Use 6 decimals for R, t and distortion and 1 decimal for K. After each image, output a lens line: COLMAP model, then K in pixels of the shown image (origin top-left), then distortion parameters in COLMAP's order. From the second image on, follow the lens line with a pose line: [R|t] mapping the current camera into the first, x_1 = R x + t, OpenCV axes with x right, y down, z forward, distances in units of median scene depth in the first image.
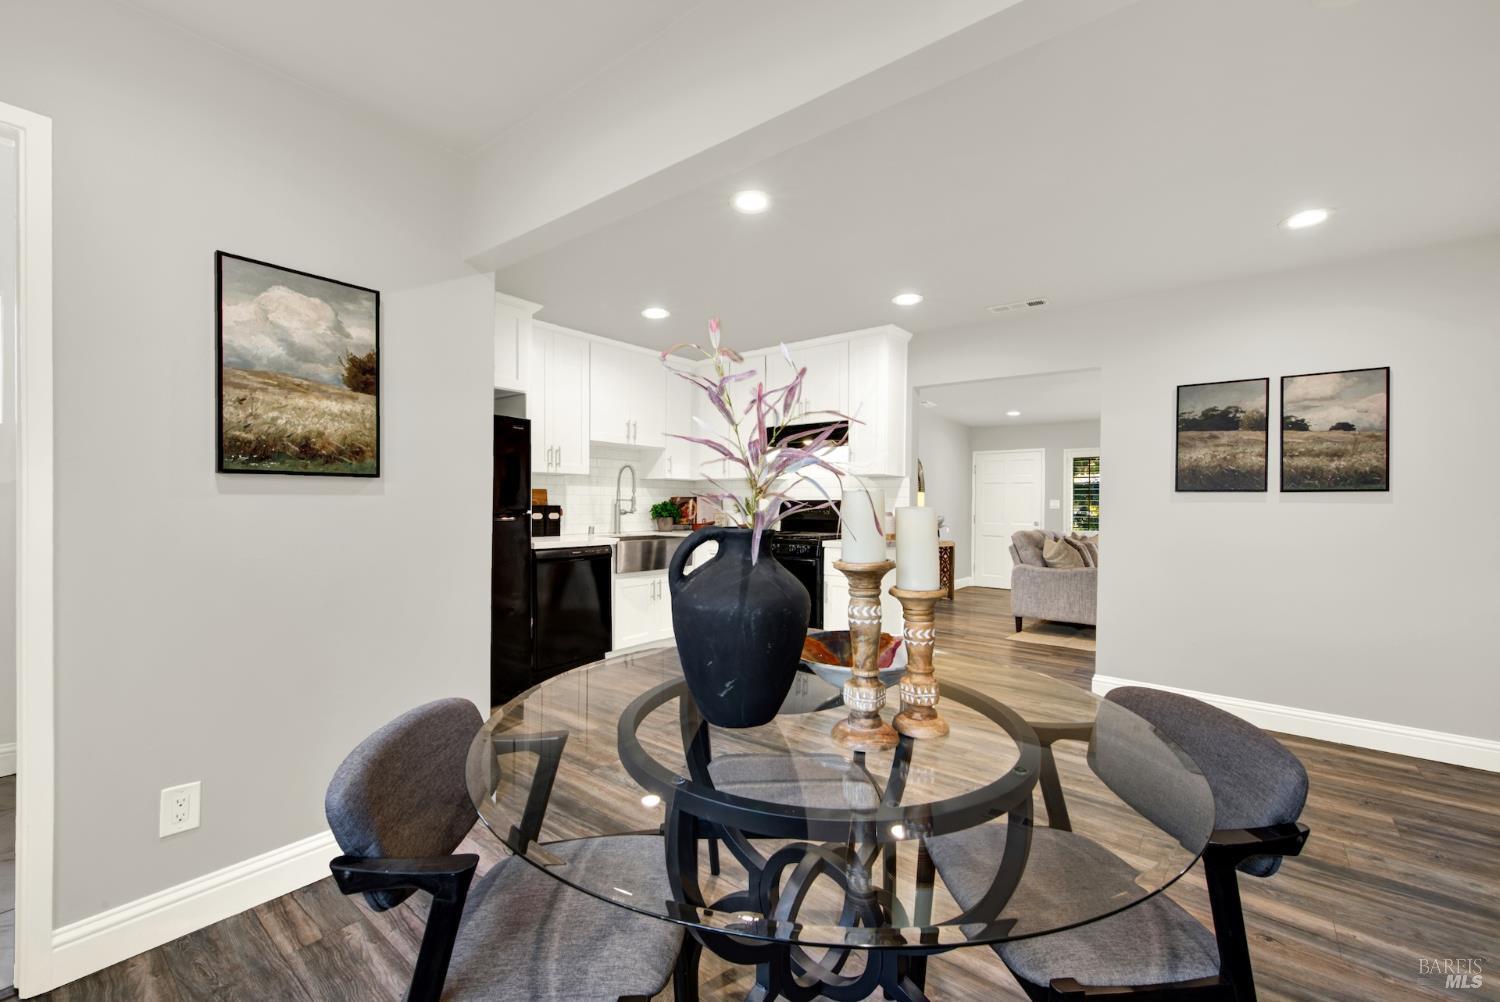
lens RADIAL K [[613.6, 0, 759.3], [0, 613.6, 506.9], [0, 0, 1]] dist [0.005991, -0.004223]
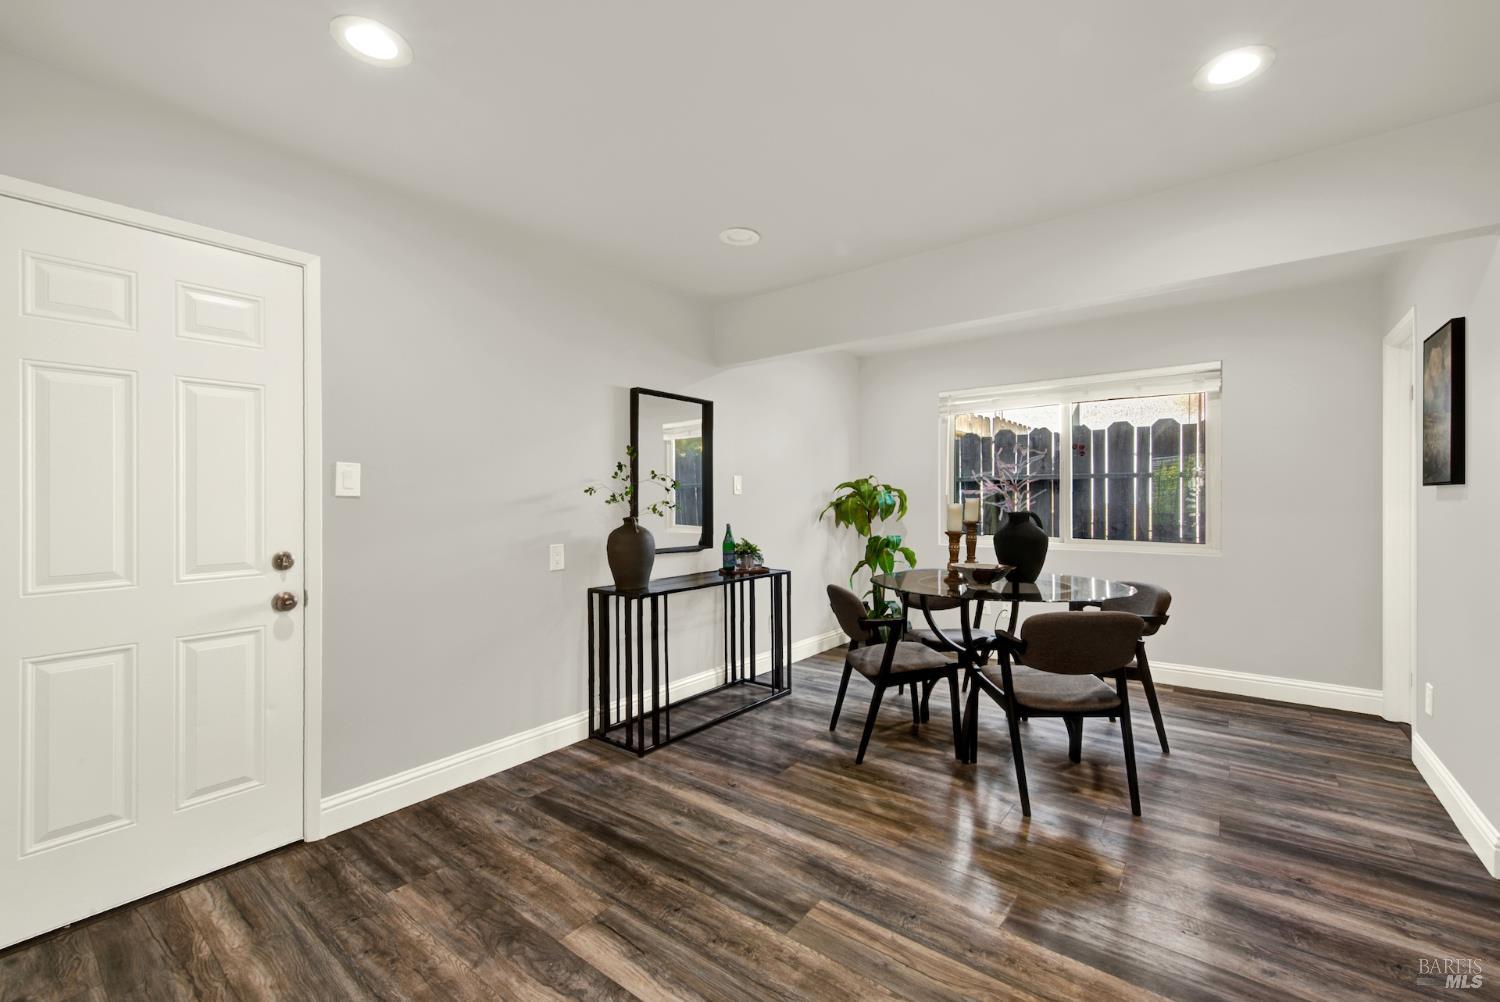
lens RADIAL K [[613.6, 0, 759.4], [0, 613.6, 498.0], [0, 0, 1]] dist [0.005991, -0.004223]
pose [[-0.999977, -0.006248, -0.002732, 0.372546], [-0.006263, 0.999965, 0.005589, -0.011459], [0.002697, 0.005606, -0.999981, 1.219560]]
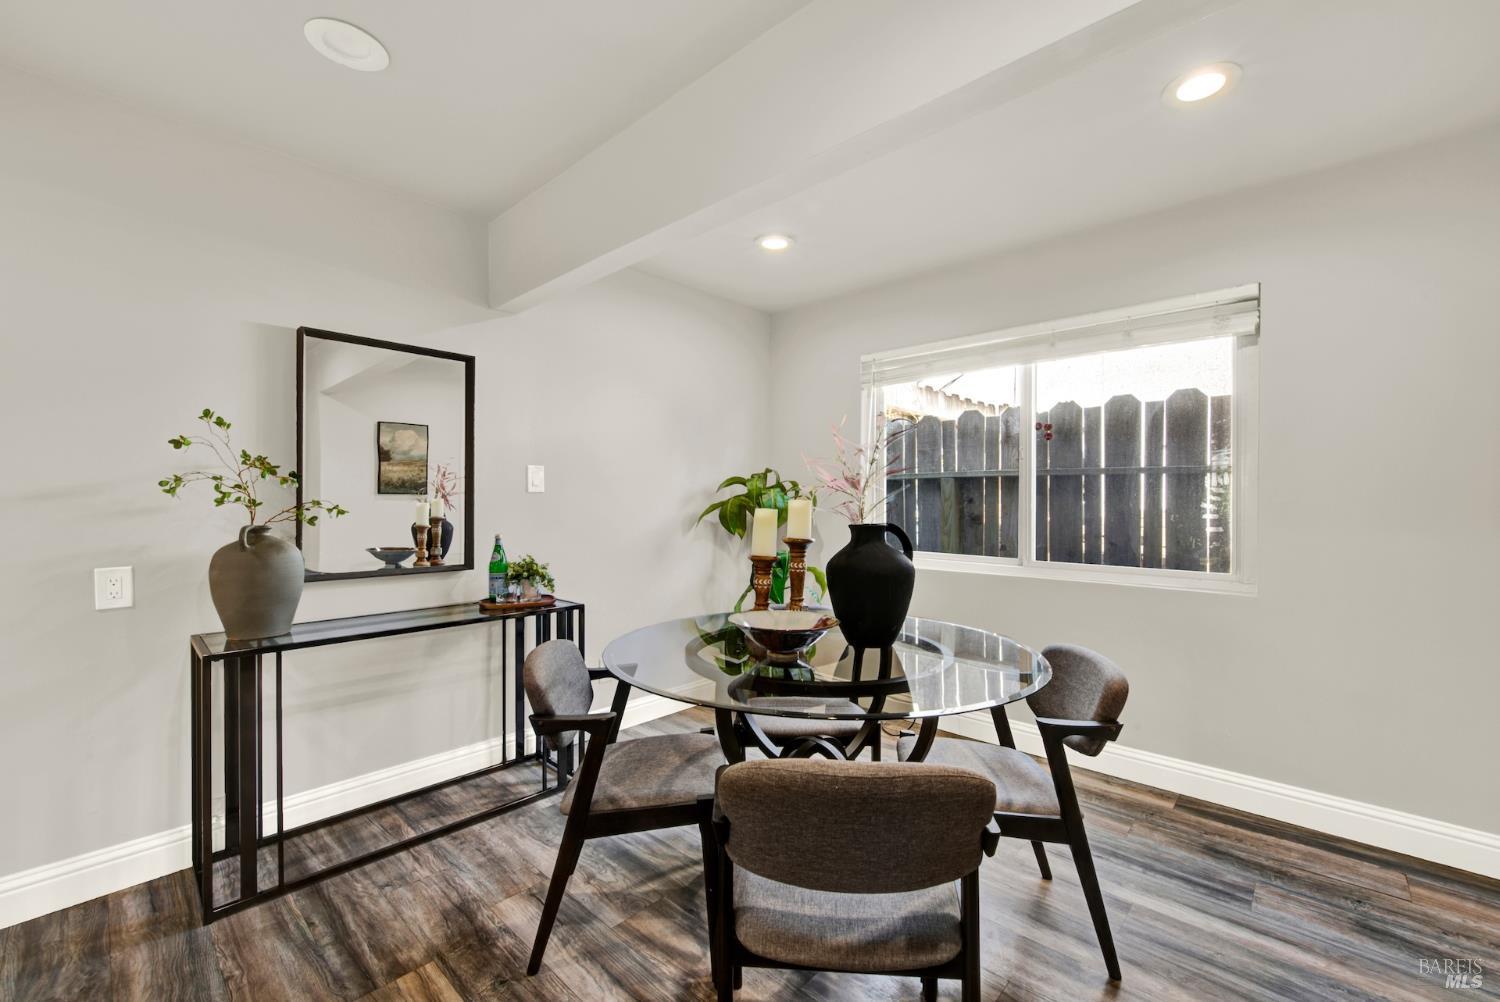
lens RADIAL K [[613.6, 0, 756.3], [0, 613.6, 501.5], [0, 0, 1]] dist [0.005991, -0.004223]
pose [[-0.996737, -0.014621, 0.079377, 0.048209], [-0.013892, 0.999856, 0.009737, -0.011214], [-0.079508, 0.008602, -0.996797, 0.853276]]
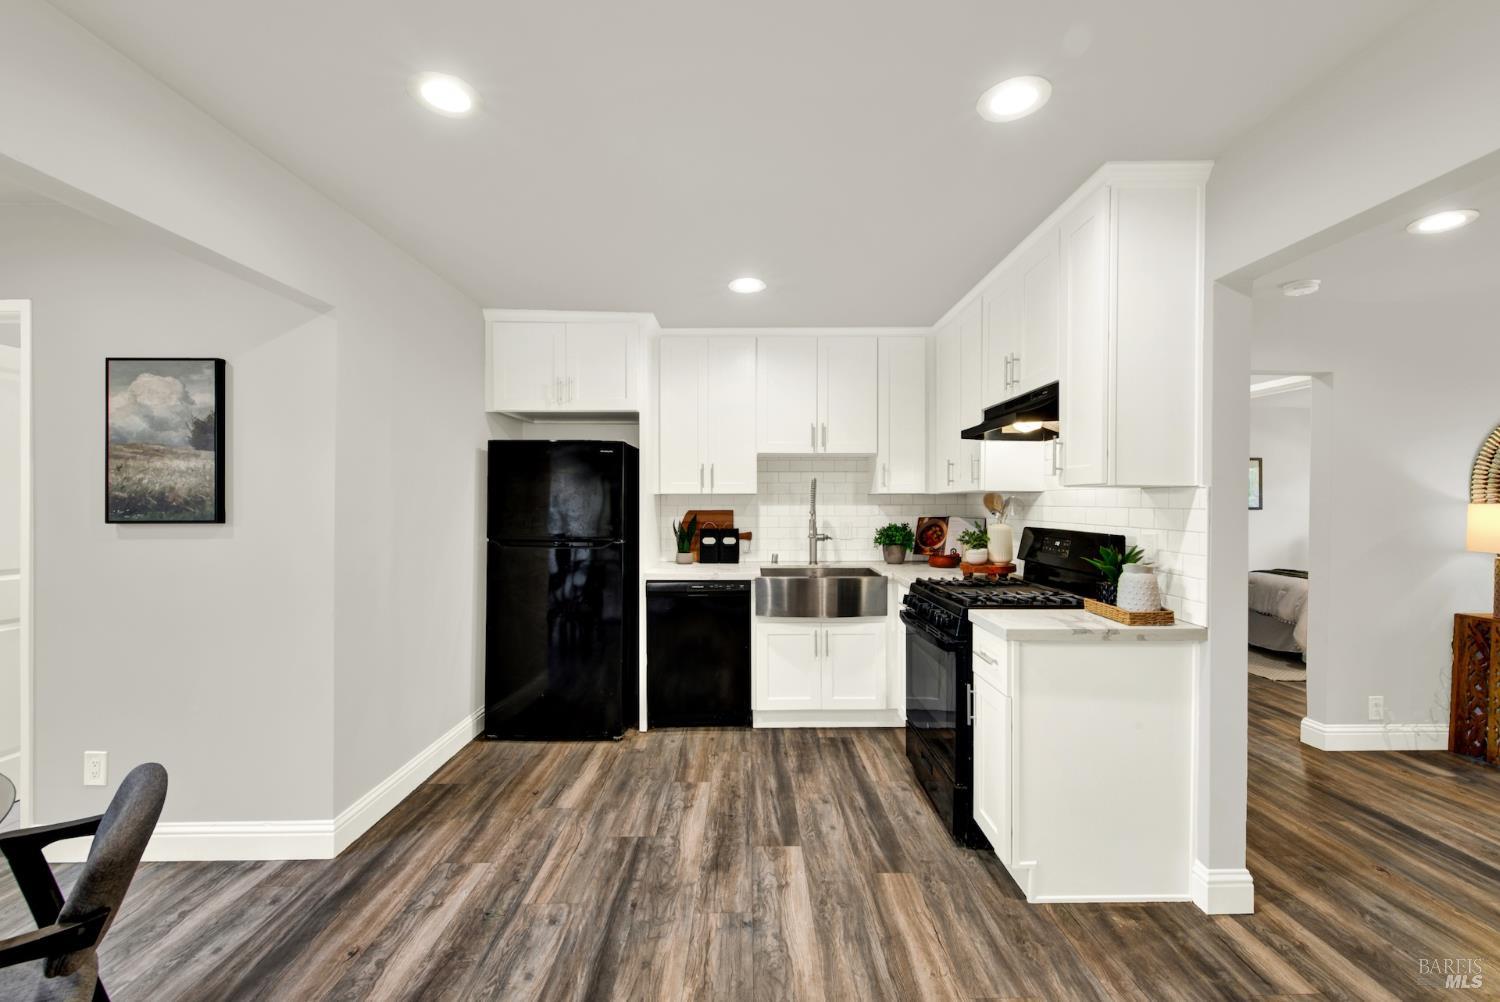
lens RADIAL K [[613.6, 0, 757.3], [0, 613.6, 501.6], [0, 0, 1]] dist [0.005991, -0.004223]
pose [[0.624437, -0.007846, -0.781036, 0.503281], [0.000621, 0.999954, -0.009549, -0.043962], [0.781075, 0.005478, 0.624413, 0.615447]]
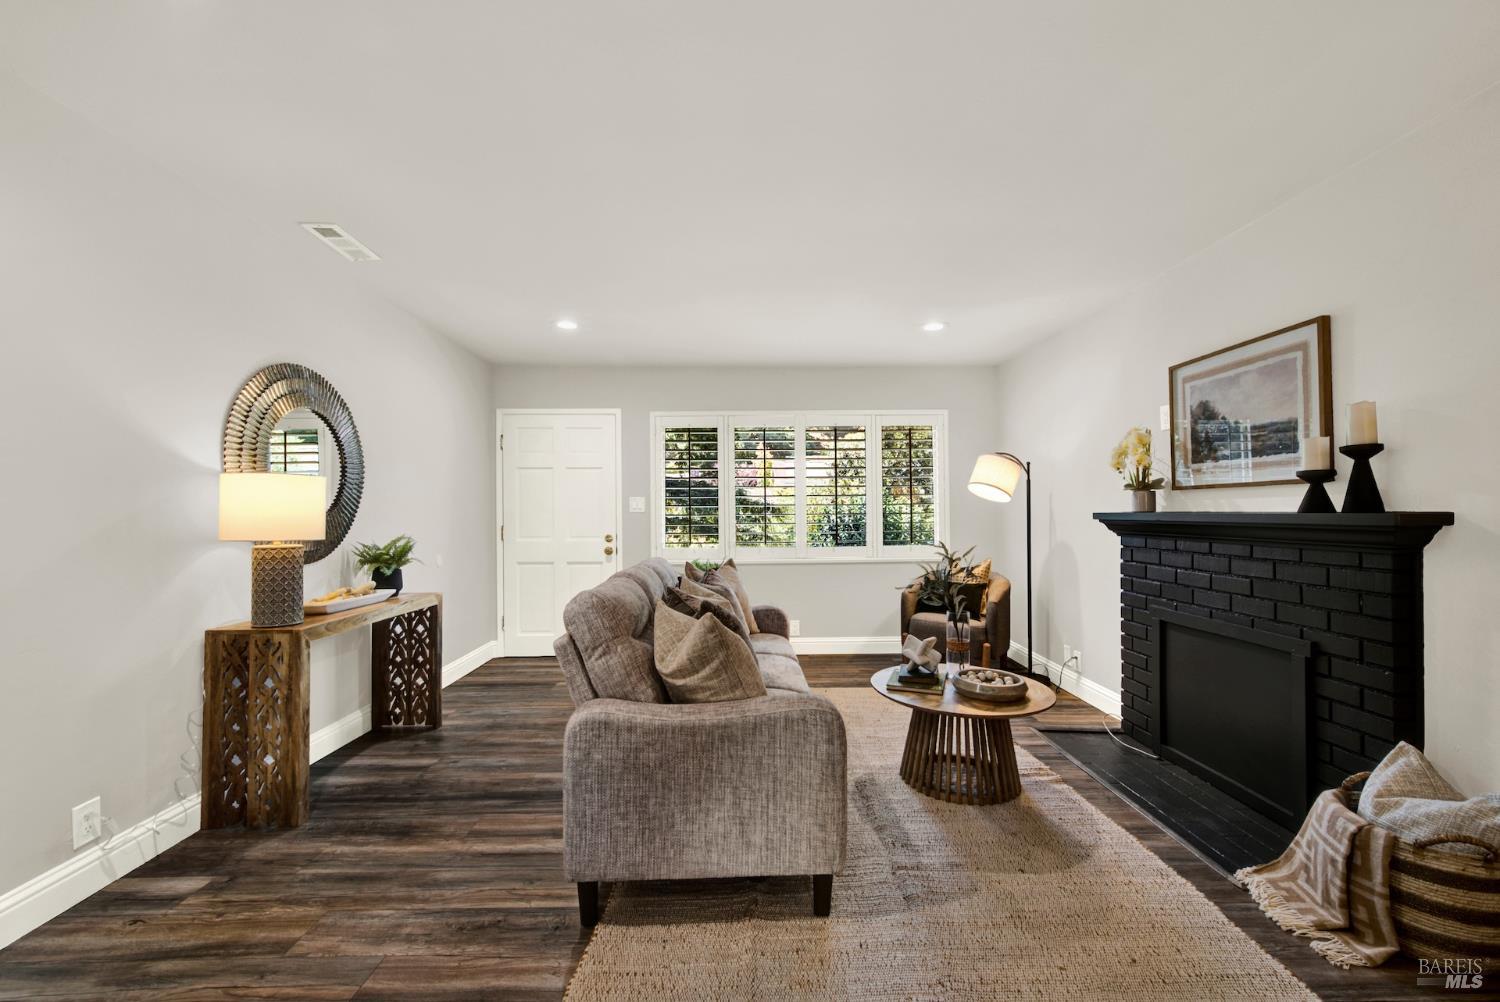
lens RADIAL K [[613.6, 0, 755.8], [0, 613.6, 508.6], [0, 0, 1]] dist [0.005991, -0.004223]
pose [[0.776734, -0.016980, 0.629600, 0.480676], [0.014353, 0.999854, 0.009258, -0.011840], [-0.629666, 0.001846, 0.776864, 1.147167]]
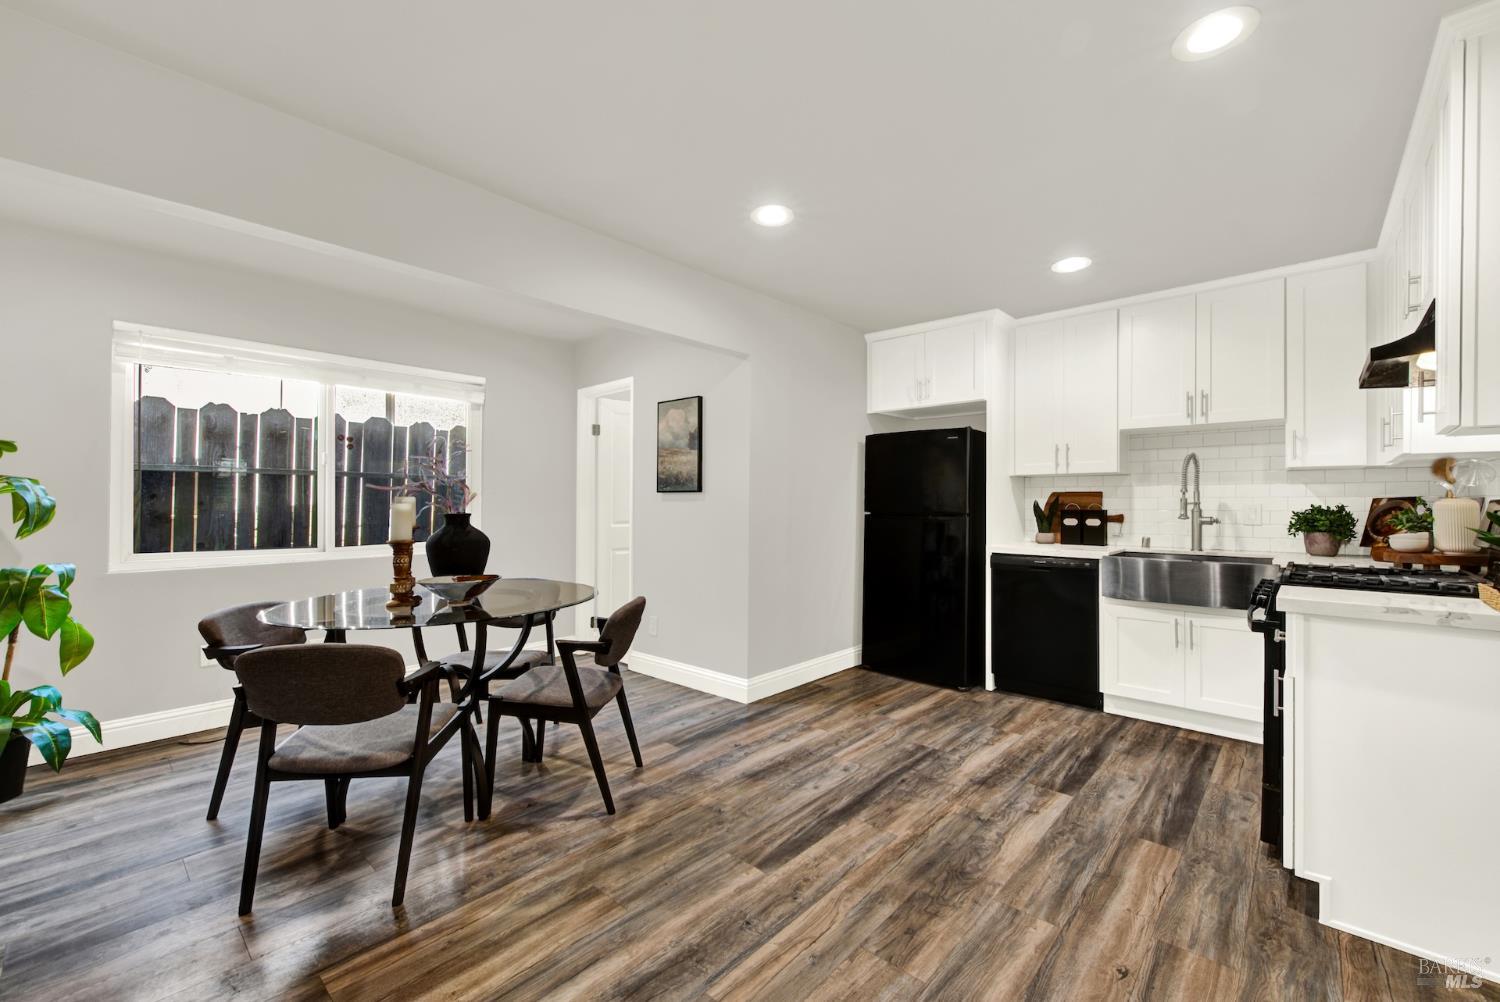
lens RADIAL K [[613.6, 0, 756.1], [0, 613.6, 500.9], [0, 0, 1]] dist [0.005991, -0.004223]
pose [[-0.071082, -0.012325, -0.997394, 0.738449], [-0.011518, 0.999867, -0.011534, -0.000120], [0.997404, 0.010668, -0.071215, 0.758642]]
